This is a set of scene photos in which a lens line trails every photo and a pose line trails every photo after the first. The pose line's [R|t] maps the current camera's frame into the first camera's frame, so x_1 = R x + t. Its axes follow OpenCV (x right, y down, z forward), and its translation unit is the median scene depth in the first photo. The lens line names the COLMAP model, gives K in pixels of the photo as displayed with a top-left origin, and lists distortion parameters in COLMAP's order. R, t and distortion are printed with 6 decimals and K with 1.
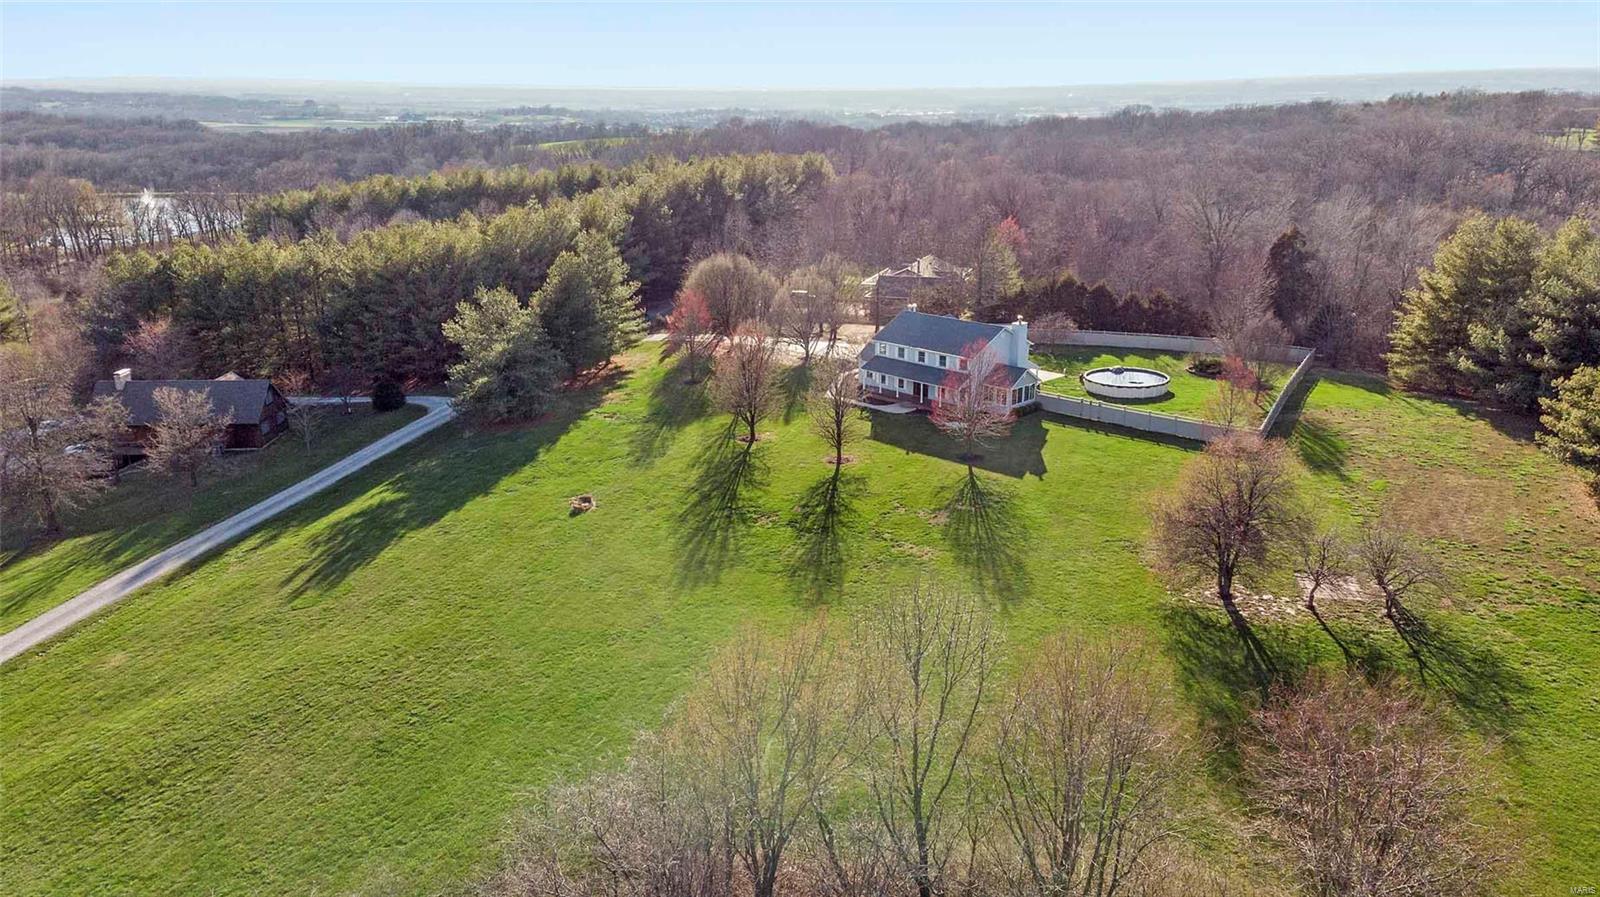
lens RADIAL K [[1147.8, 0, 795.4], [0, 1147.8, 443.3], [0, 0, 1]] dist [0.184511, -0.124806]
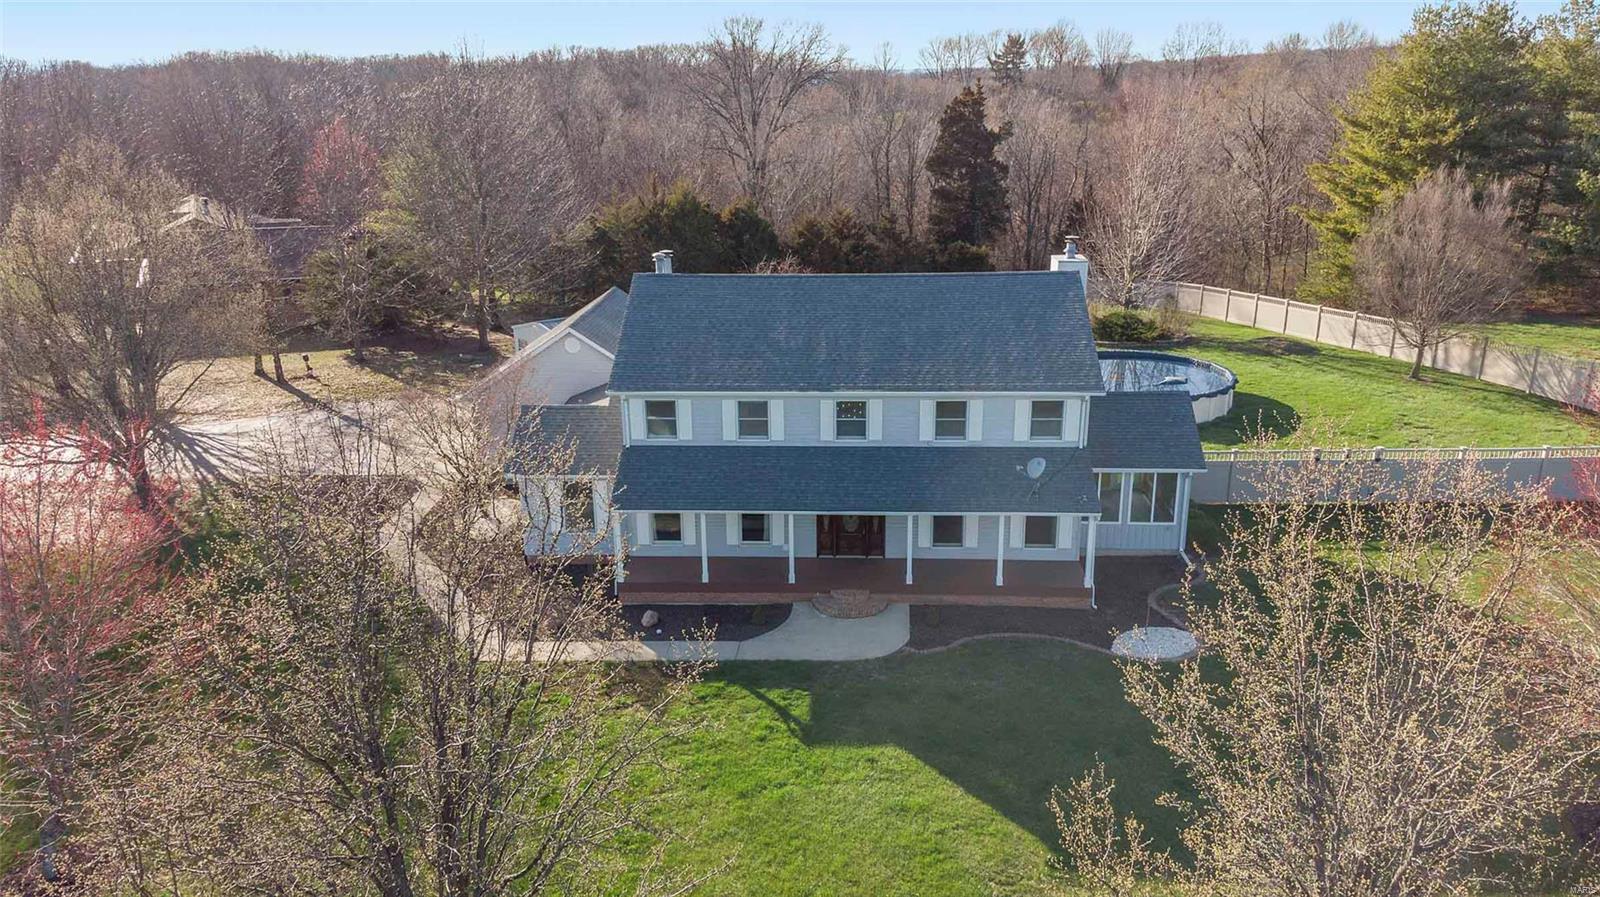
lens RADIAL K [[1147.8, 0, 803.2], [0, 1147.8, 458.6], [0, 0, 1]] dist [0.184511, -0.124806]
pose [[0.717246, -0.212717, 0.663559, -0.102070], [0.200611, 0.974985, 0.095708, -0.112812], [-0.667318, 0.064471, 0.741977, 0.953827]]
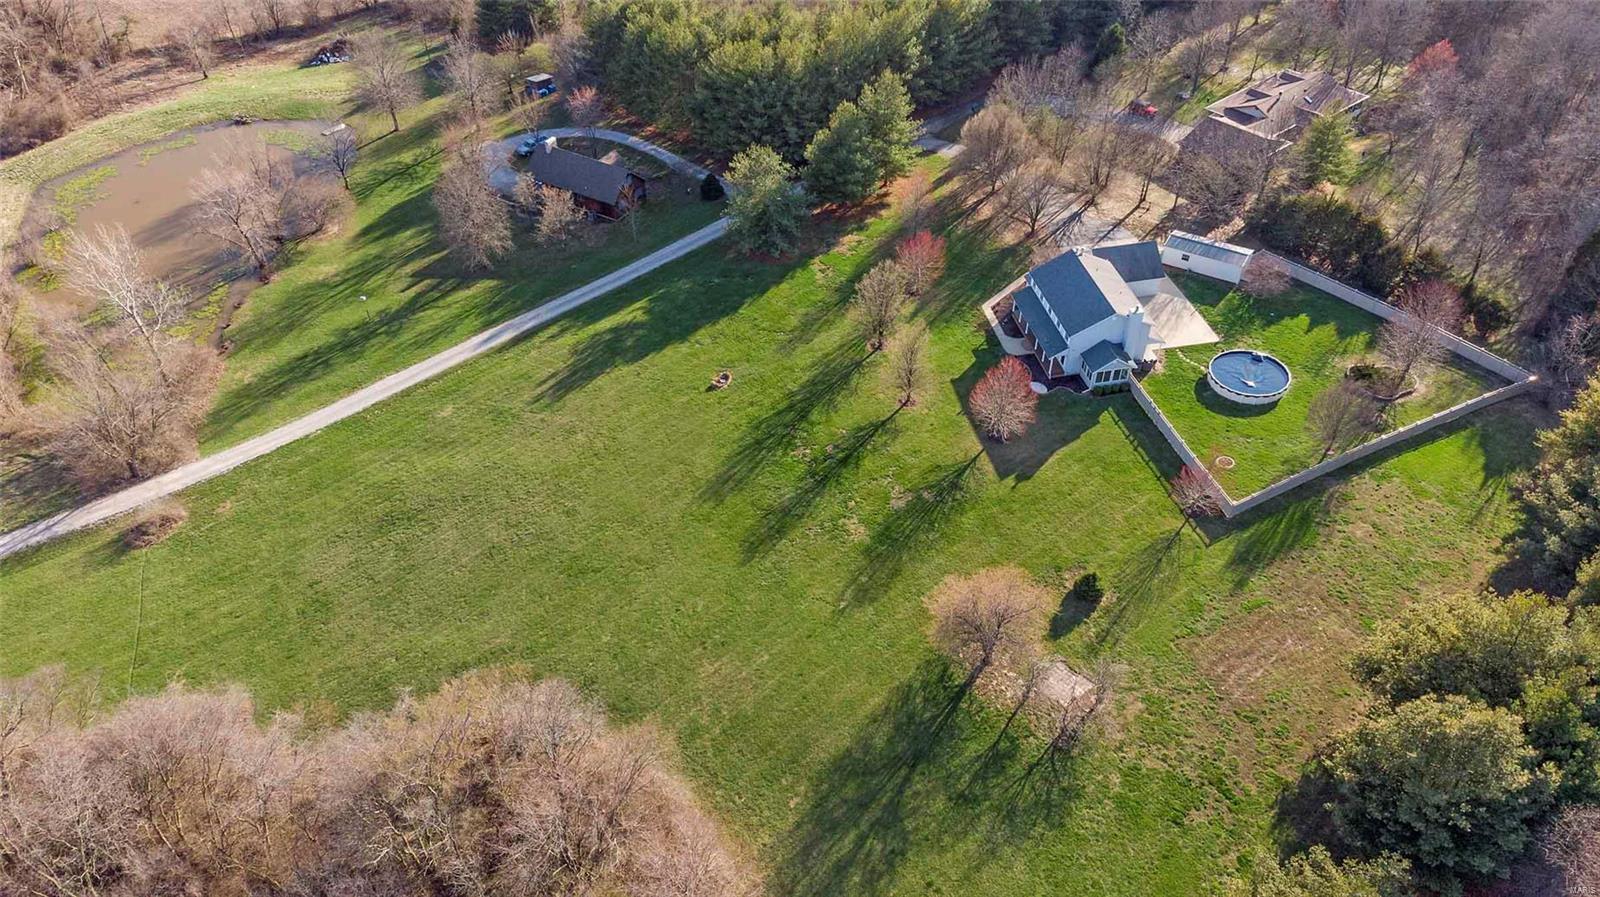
lens RADIAL K [[1147.8, 0, 794.3], [0, 1147.8, 441.4], [0, 0, 1]] dist [0.184511, -0.124806]
pose [[0.843668, 0.345638, -0.410802, 0.489606], [-0.146404, 0.884306, 0.443360, -0.511835], [0.516517, -0.313906, 0.796664, -0.100020]]
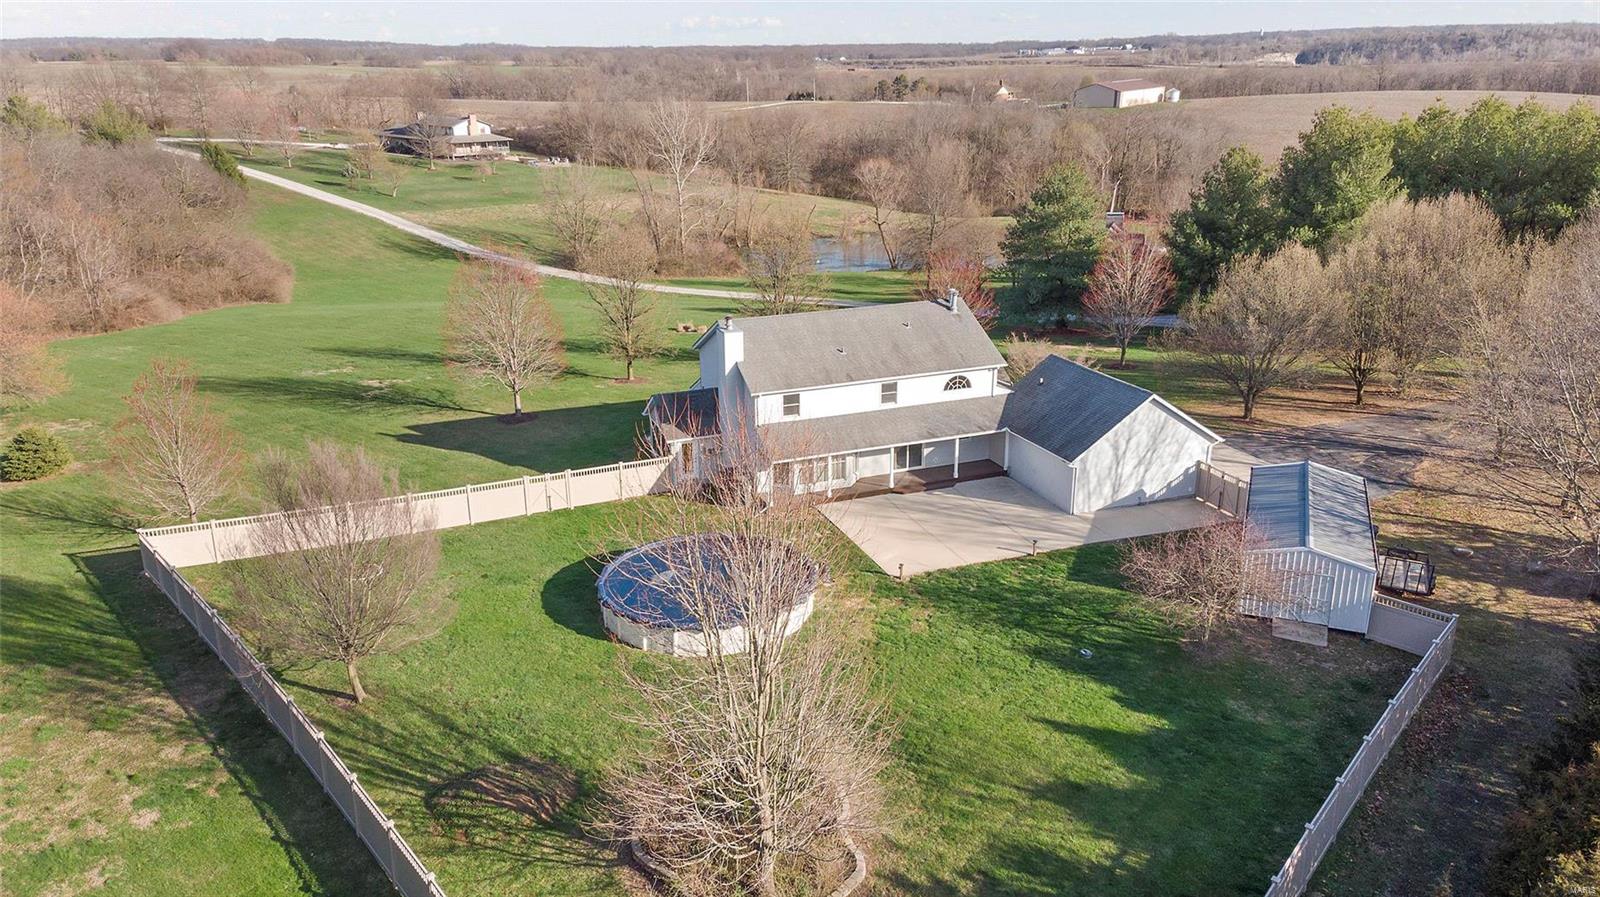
lens RADIAL K [[1147.8, 0, 799.3], [0, 1147.8, 434.9], [0, 0, 1]] dist [0.184511, -0.124806]
pose [[-0.368266, 0.302943, -0.878980, 0.716773], [-0.257306, 0.875286, 0.409473, -0.312127], [0.893406, 0.376961, -0.244389, 1.357770]]
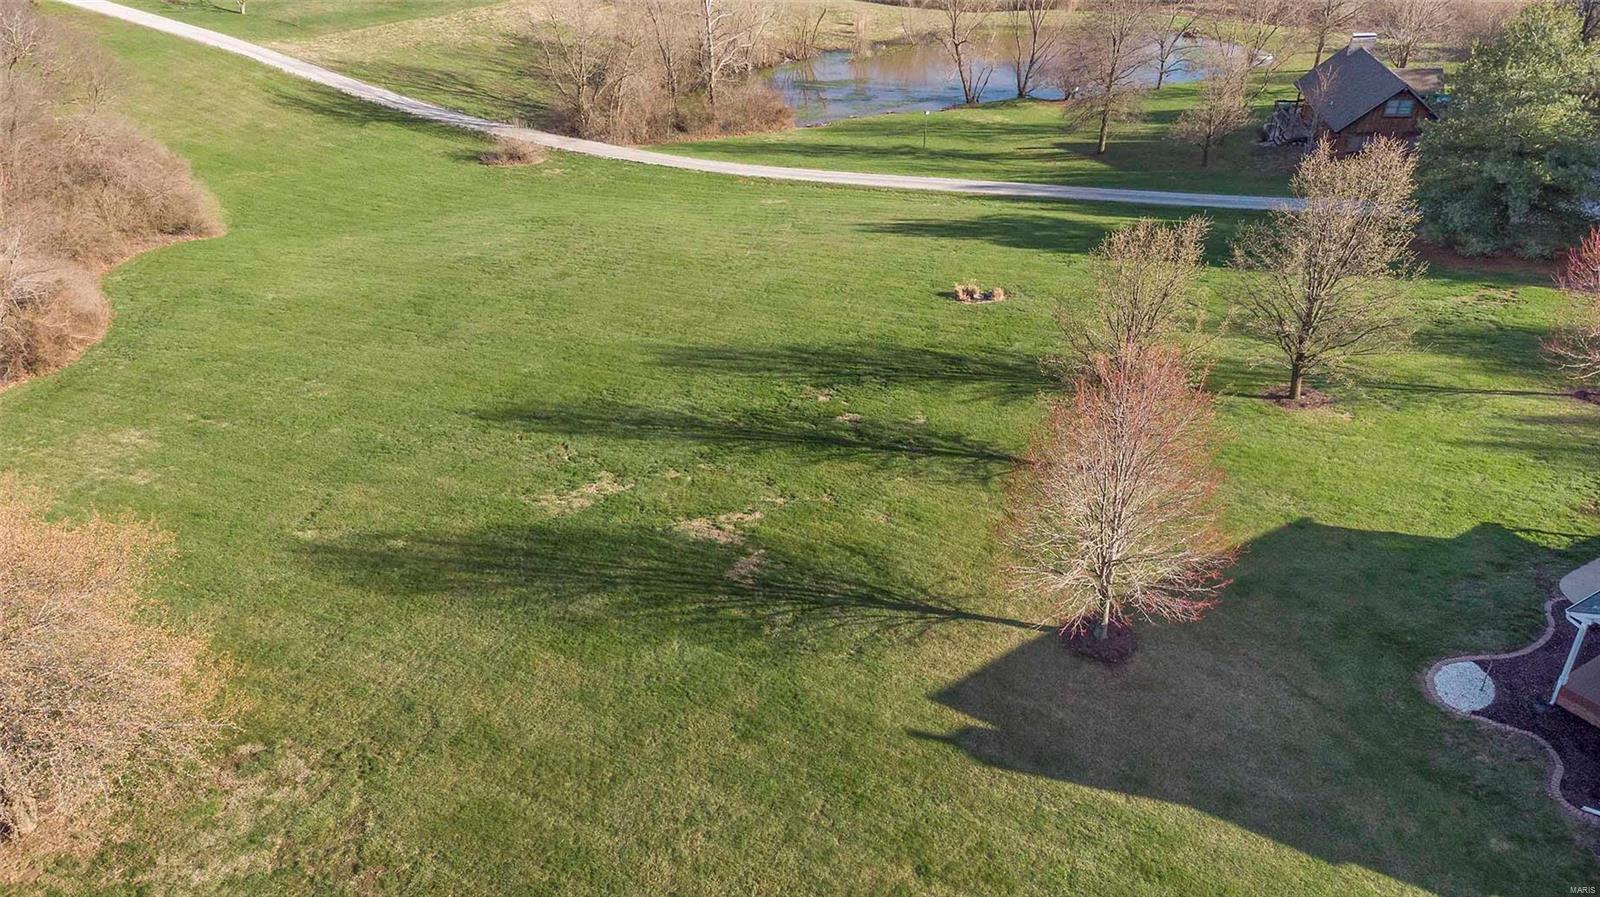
lens RADIAL K [[1147.8, 0, 802.1], [0, 1147.8, 447.8], [0, 0, 1]] dist [0.184511, -0.124806]
pose [[-0.183767, 0.498839, -0.846988, 0.461346], [-0.275327, 0.801050, 0.531520, -0.210363], [0.943623, 0.330874, -0.009863, 0.919332]]
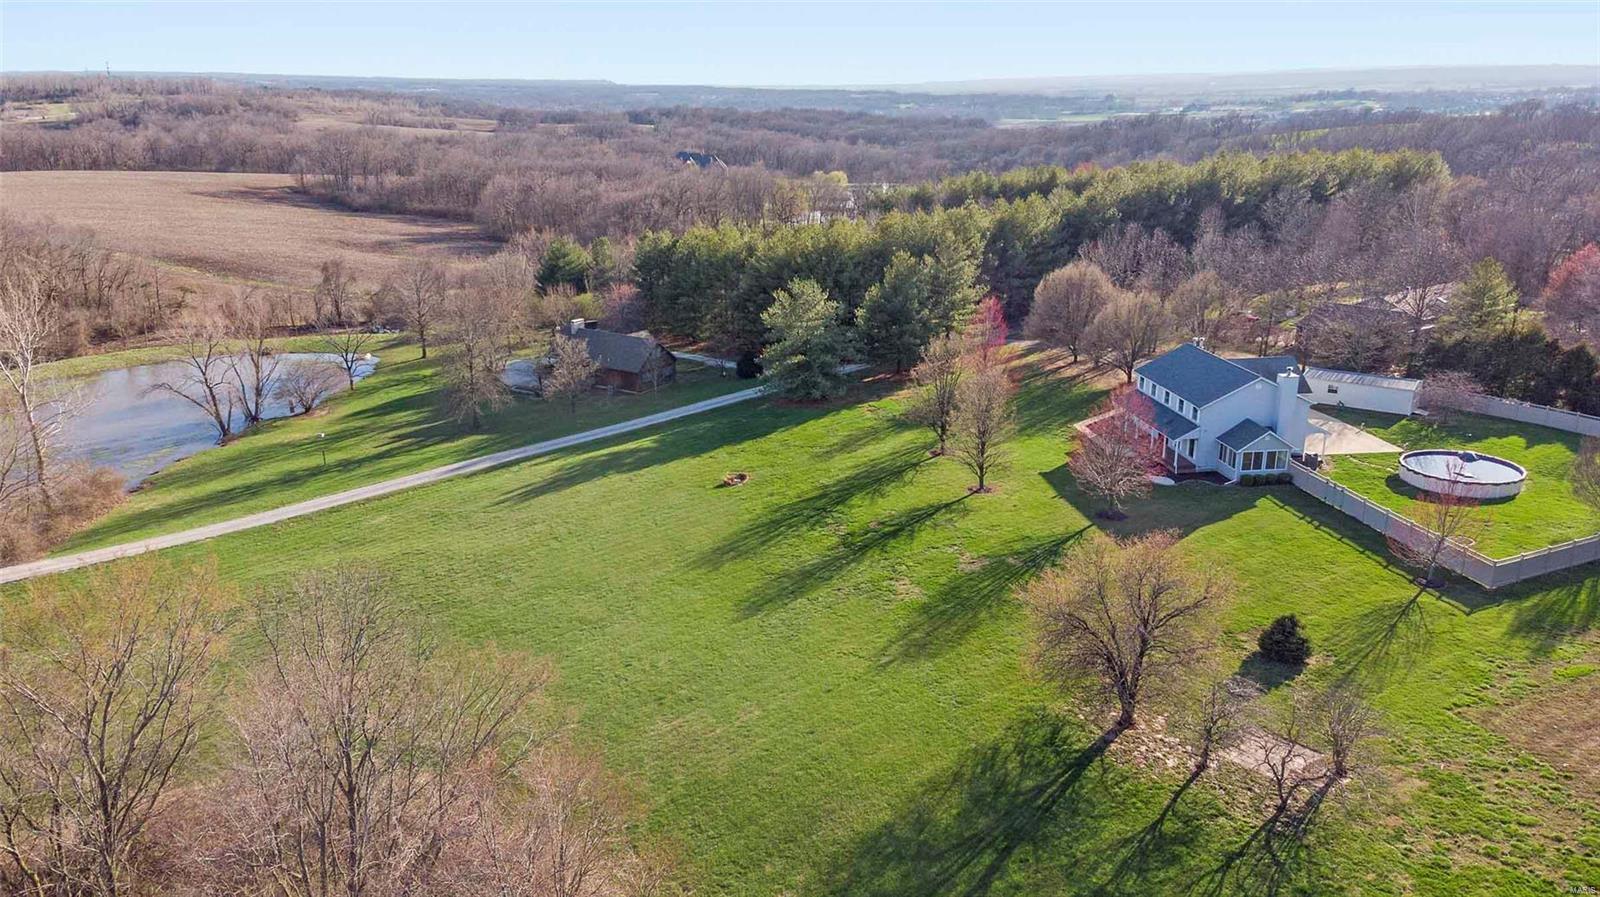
lens RADIAL K [[1147.8, 0, 792.6], [0, 1147.8, 435.5], [0, 0, 1]] dist [0.184511, -0.124806]
pose [[0.805379, 0.169744, -0.567936, 0.462320], [-0.168742, 0.984133, 0.054847, -0.056905], [0.568235, 0.051662, 0.821243, 0.133507]]
